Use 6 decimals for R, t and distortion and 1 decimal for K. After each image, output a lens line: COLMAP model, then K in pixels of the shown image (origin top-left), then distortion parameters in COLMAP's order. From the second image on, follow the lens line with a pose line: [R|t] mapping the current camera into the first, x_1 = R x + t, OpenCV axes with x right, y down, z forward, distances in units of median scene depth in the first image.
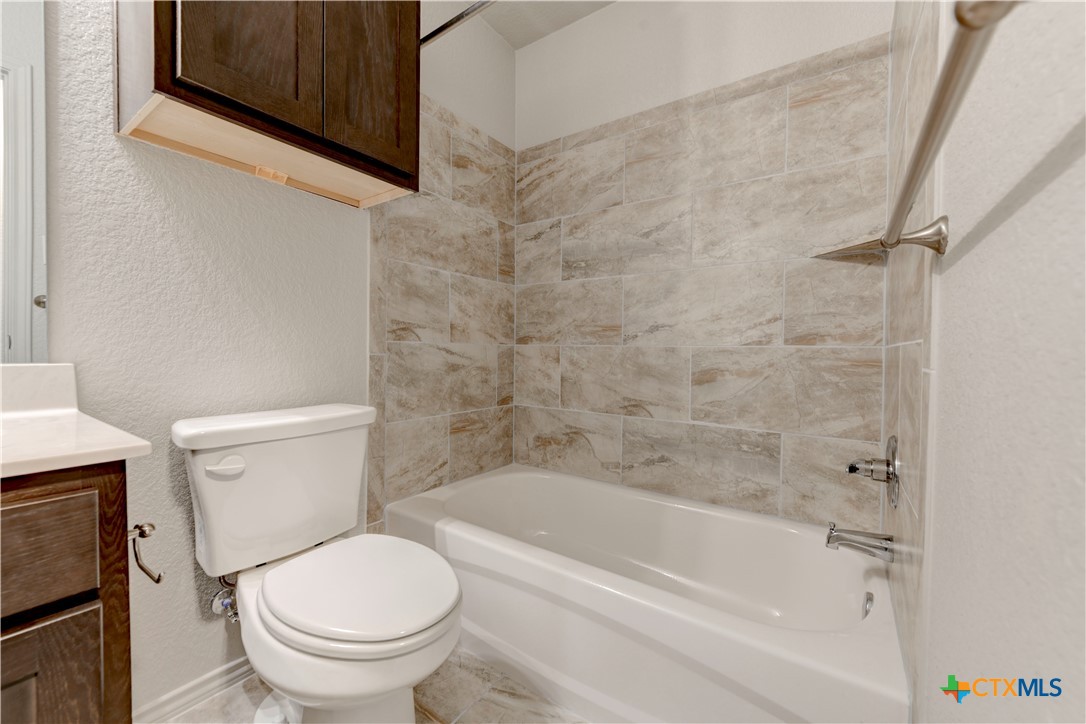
lens RADIAL K [[426.0, 0, 548.6], [0, 426.0, 360.6], [0, 0, 1]] dist [0.006703, -0.001112]
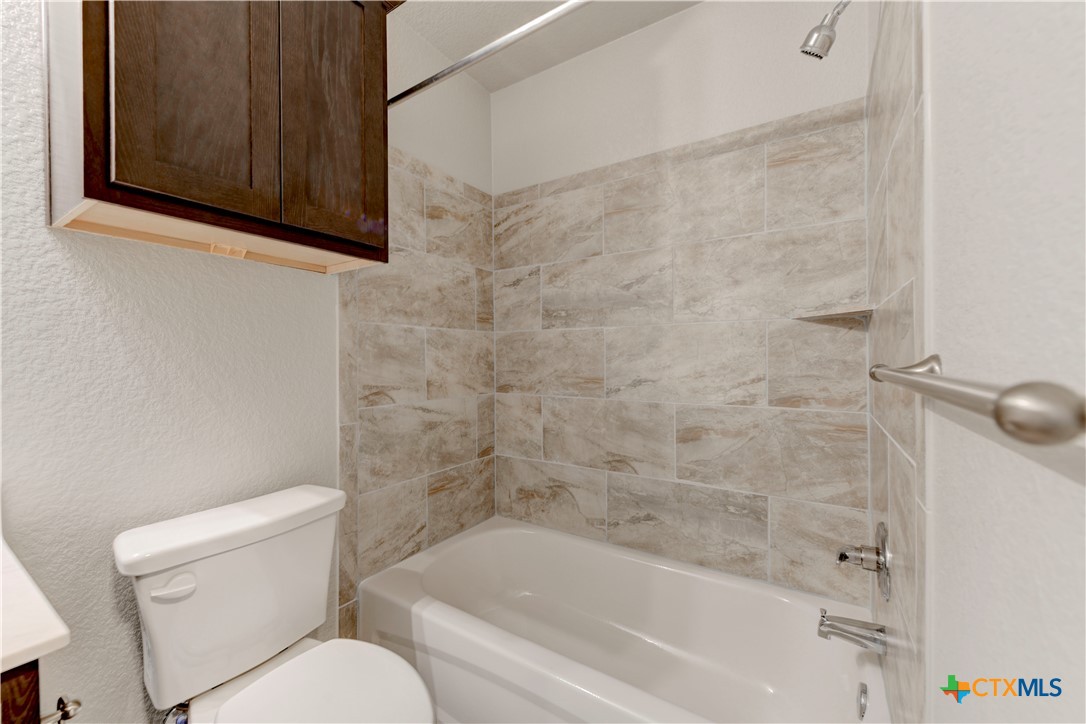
lens RADIAL K [[426.0, 0, 548.4], [0, 426.0, 359.2], [0, 0, 1]] dist [0.006703, -0.001112]
pose [[0.999181, -0.018548, 0.035970, 0.011988], [0.018997, 0.999746, -0.012159, -0.141566], [-0.035736, 0.012832, 0.999279, 0.034613]]
